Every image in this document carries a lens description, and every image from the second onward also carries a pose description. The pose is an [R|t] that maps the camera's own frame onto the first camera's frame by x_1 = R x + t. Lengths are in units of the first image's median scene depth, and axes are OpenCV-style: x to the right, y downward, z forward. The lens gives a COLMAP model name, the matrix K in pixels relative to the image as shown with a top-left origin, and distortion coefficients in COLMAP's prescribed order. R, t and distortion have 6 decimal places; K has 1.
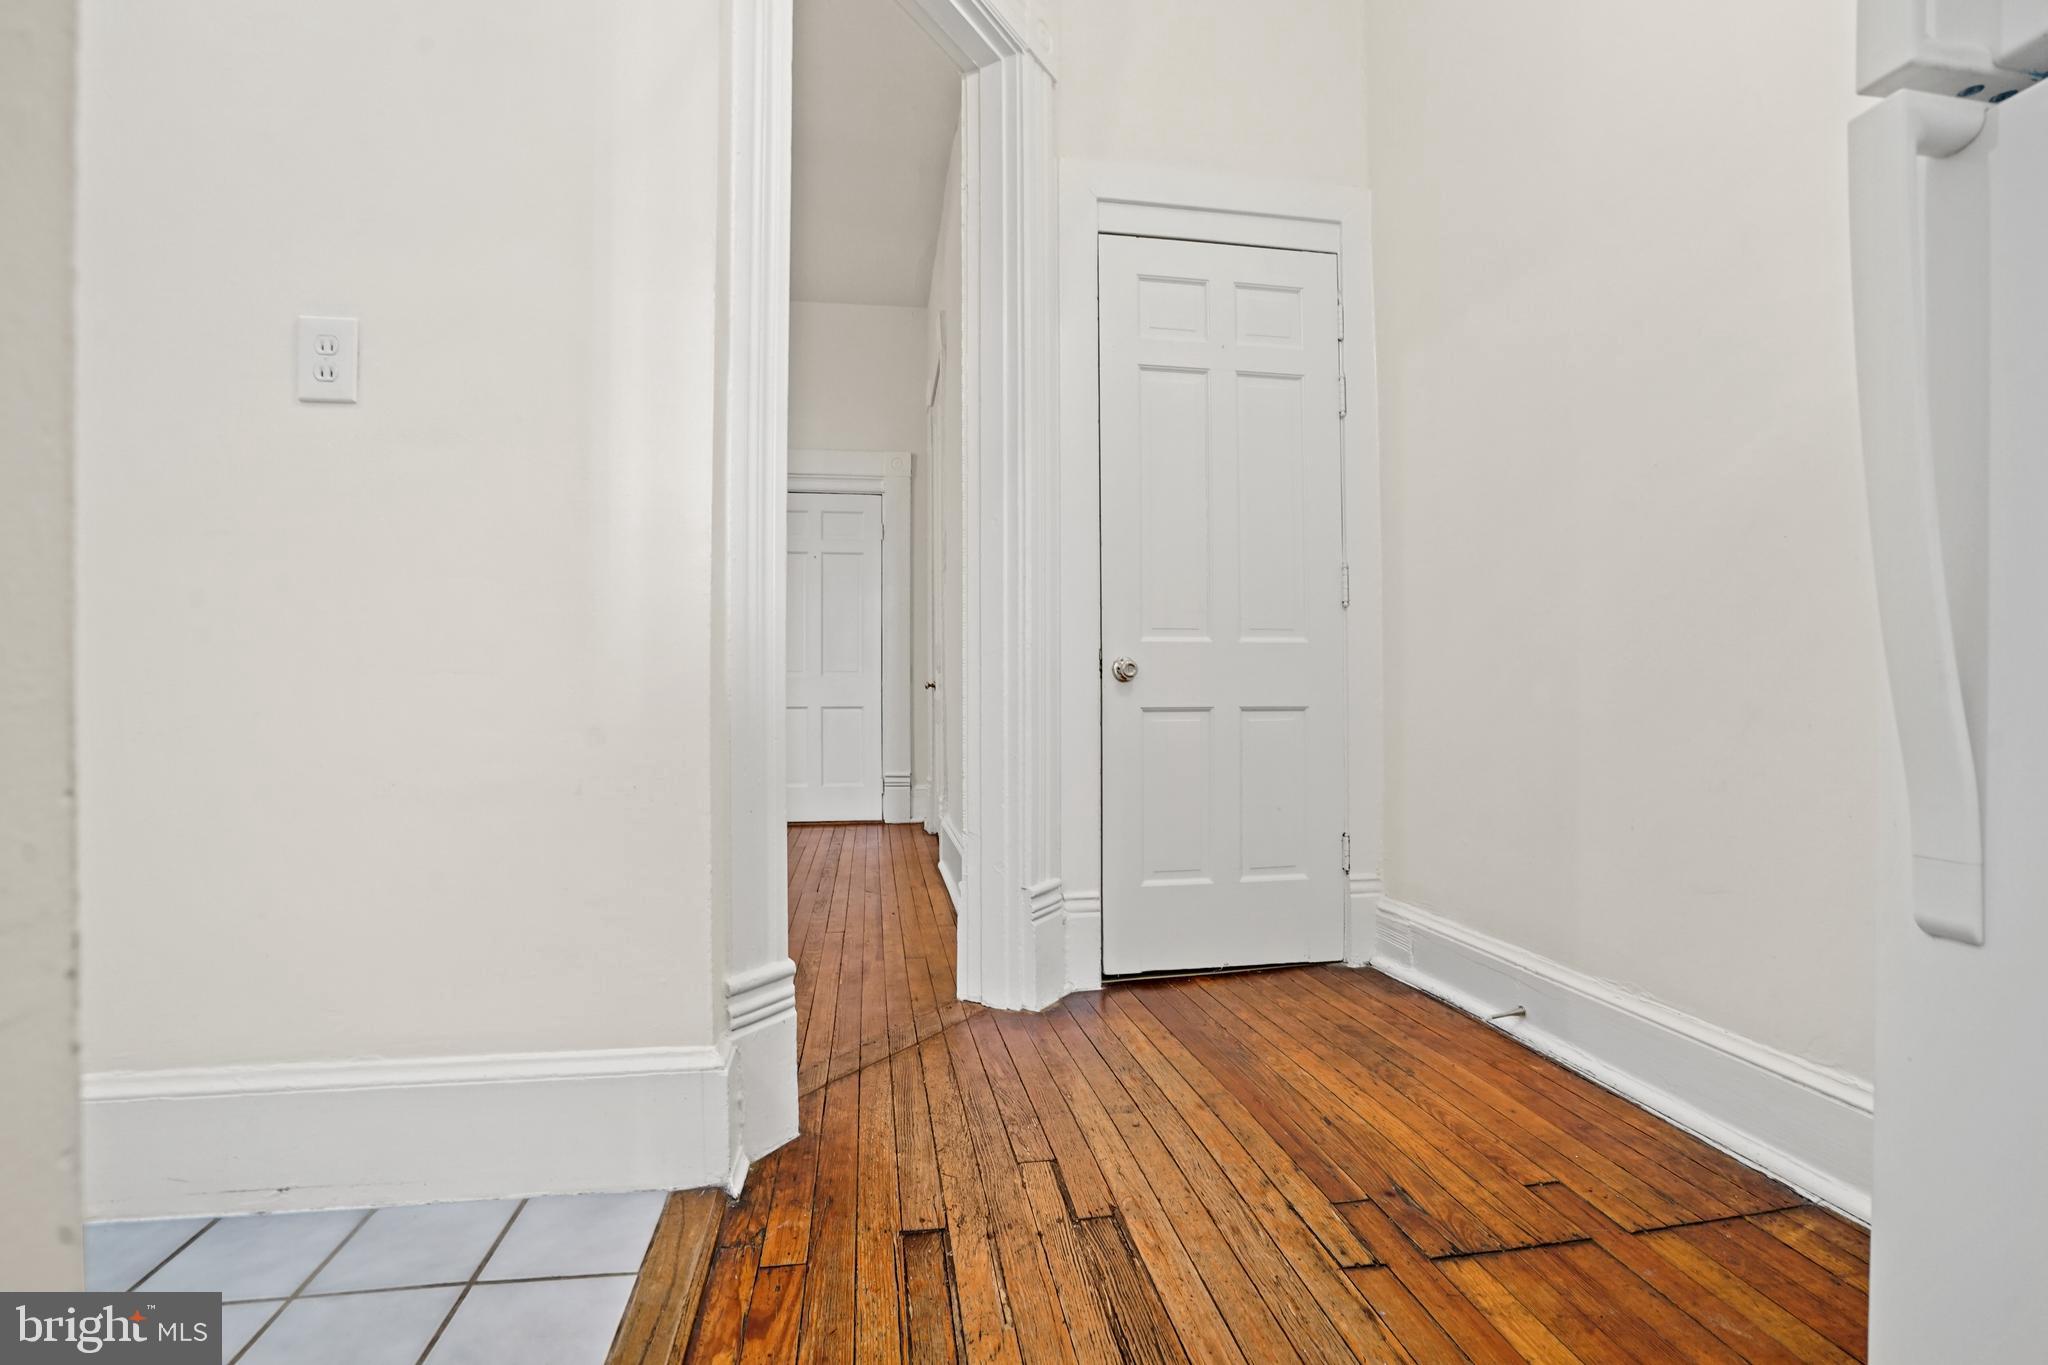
lens RADIAL K [[946.0, 0, 1016.7], [0, 946.0, 725.7], [0, 0, 1]] dist [-0.060265, 0.024990]
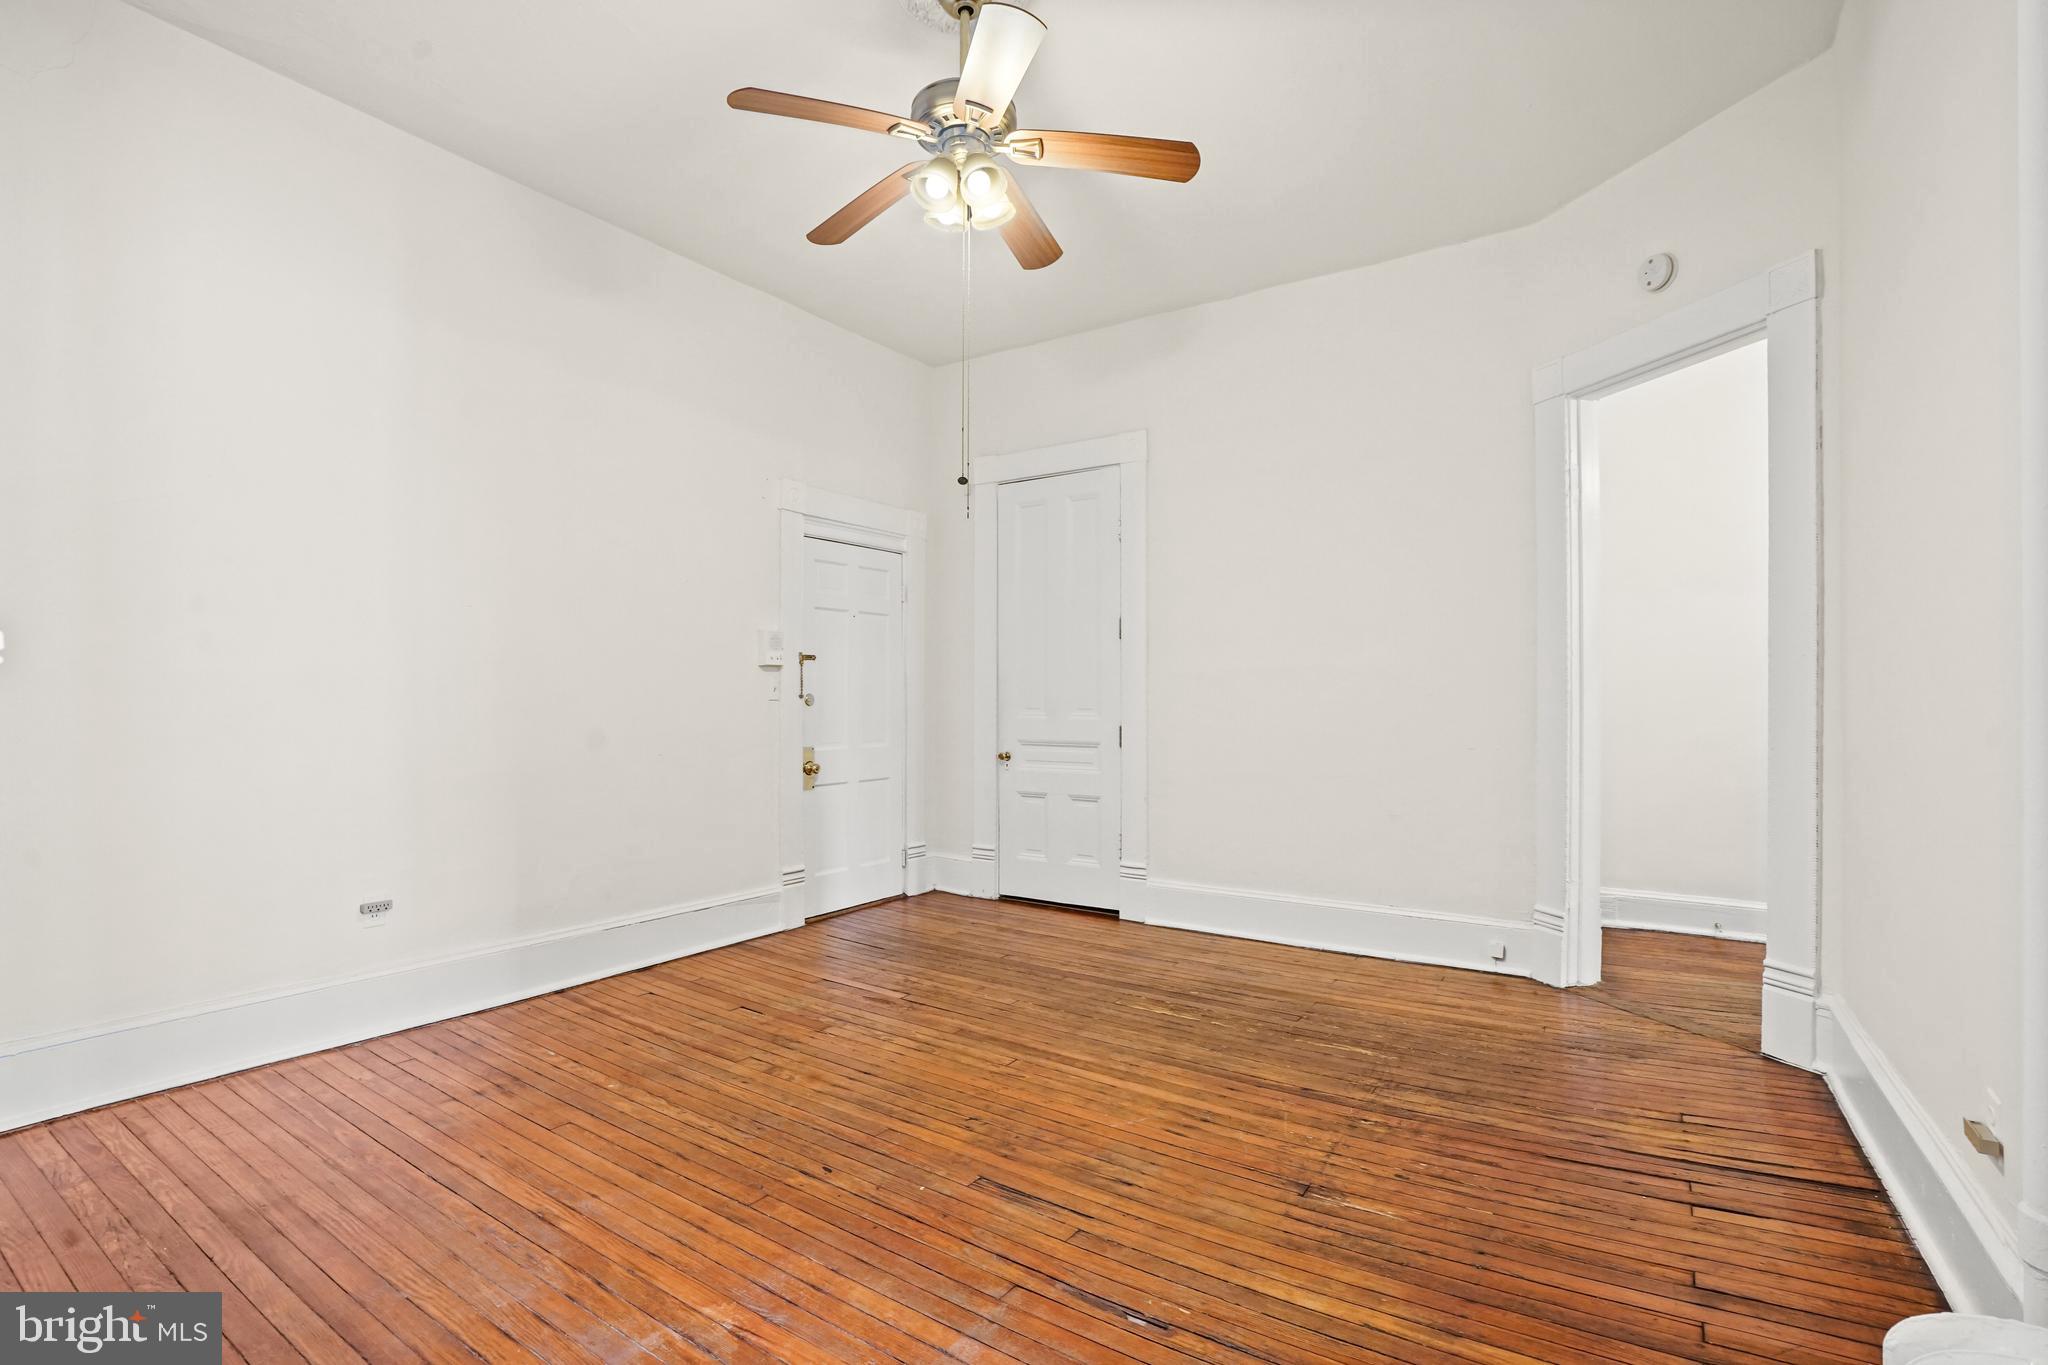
lens RADIAL K [[947.9, 0, 1022.0], [0, 947.9, 685.0], [0, 0, 1]] dist [-0.060574, 0.023627]
pose [[0.679935, 0.007072, 0.733239, -0.769327], [0.023407, 0.999235, -0.031343, -0.078473], [-0.732899, 0.038474, 0.679249, 0.256903]]
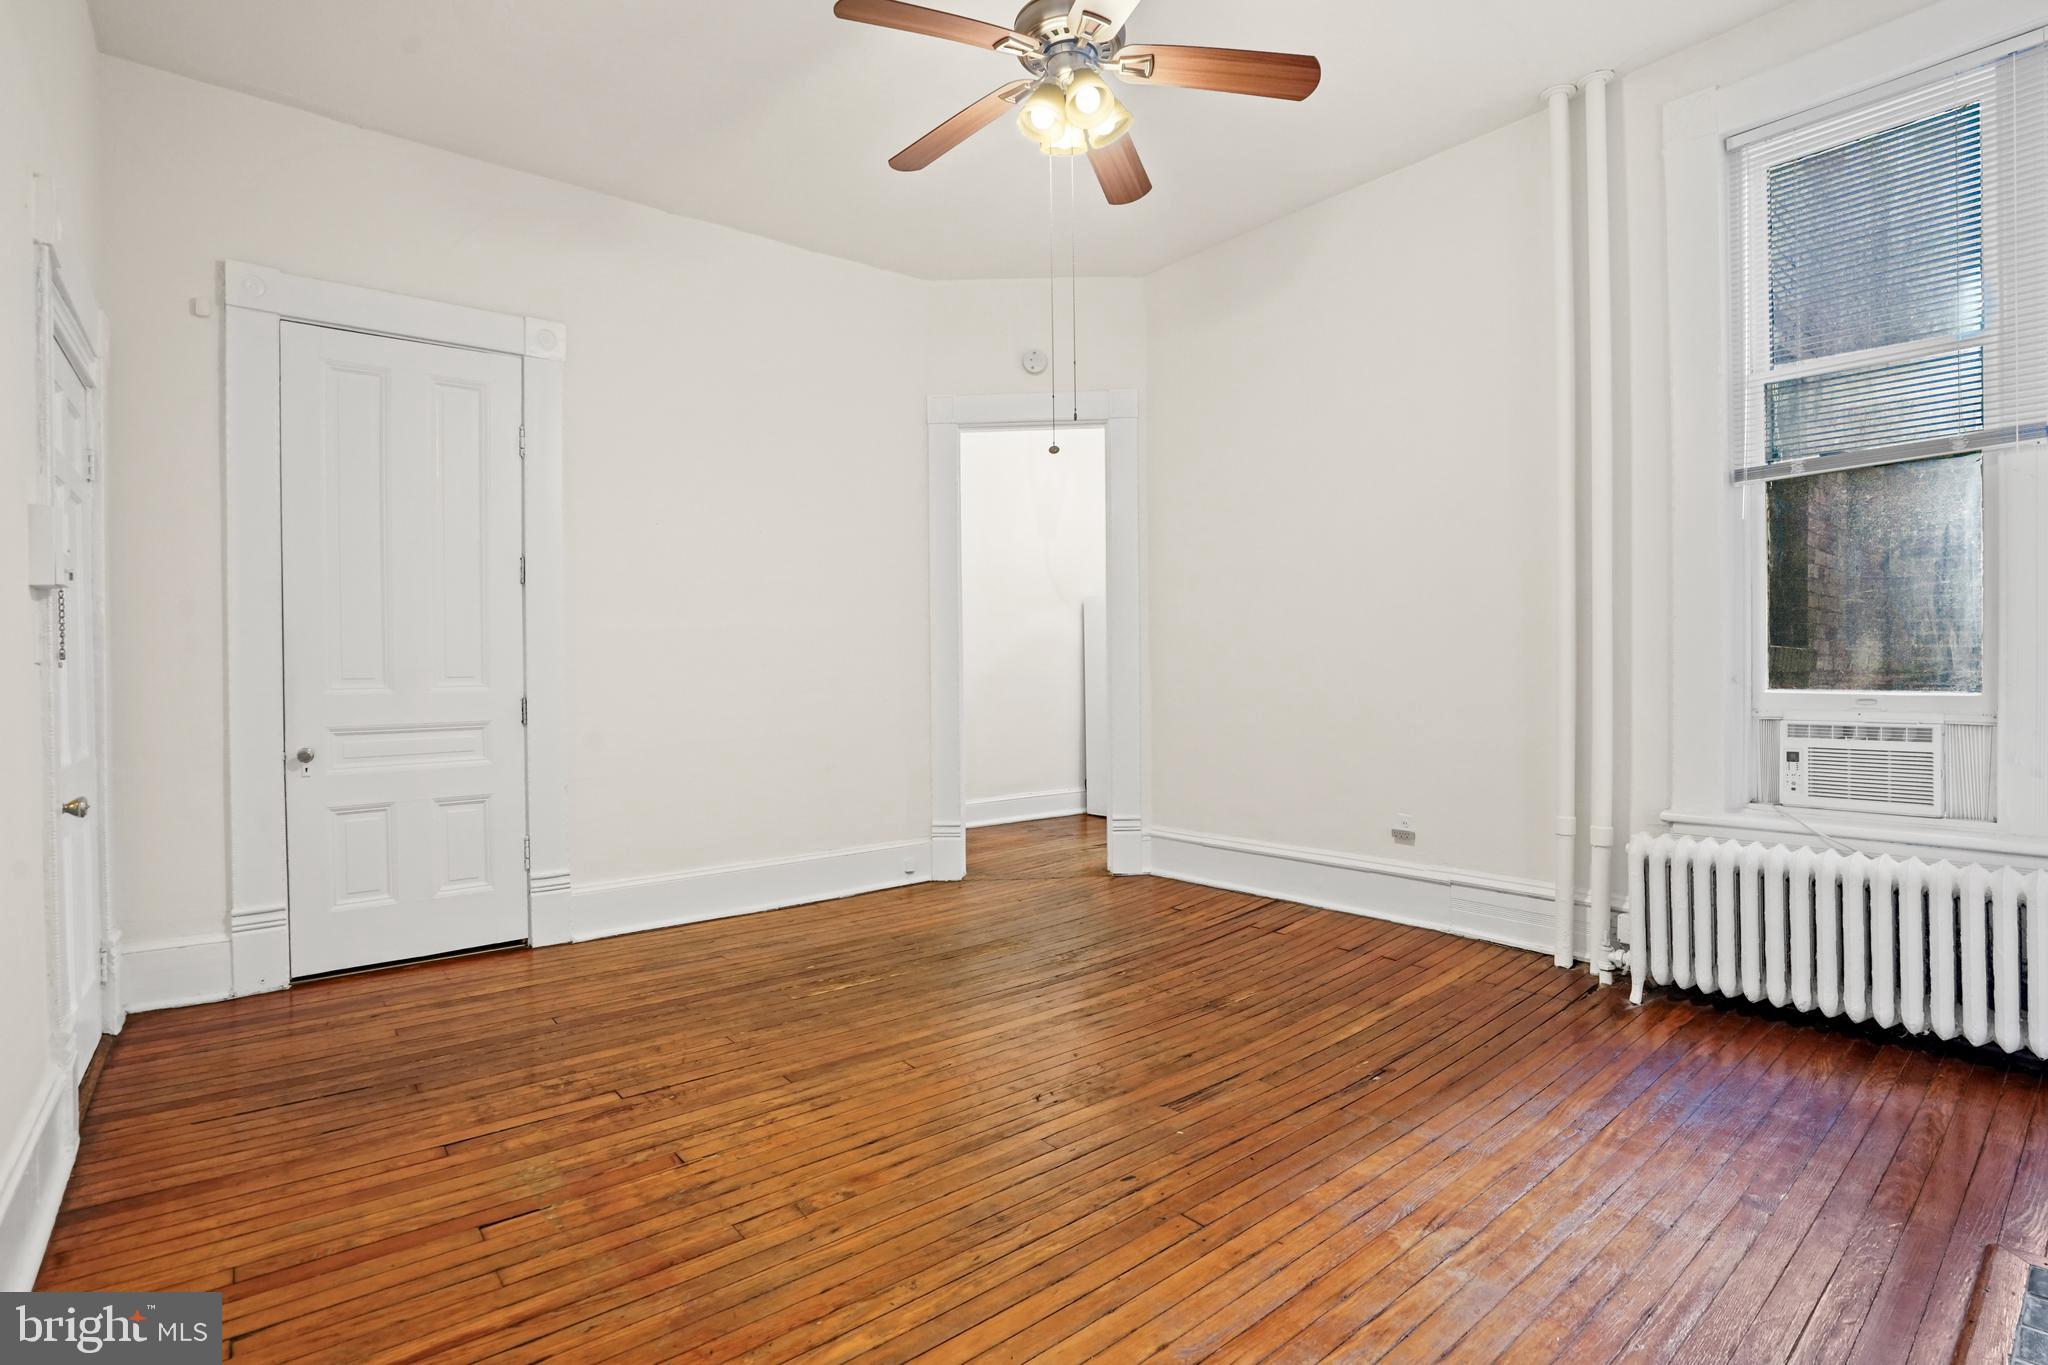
lens RADIAL K [[967.7, 0, 1014.8], [0, 967.7, 668.0], [0, 0, 1]] dist [-0.069078, 0.033685]
pose [[-0.498139, 0.002250, 0.867094, -0.823301], [0.039743, 0.999005, 0.020240, -0.086827], [-0.866186, 0.044543, -0.497733, 0.824338]]
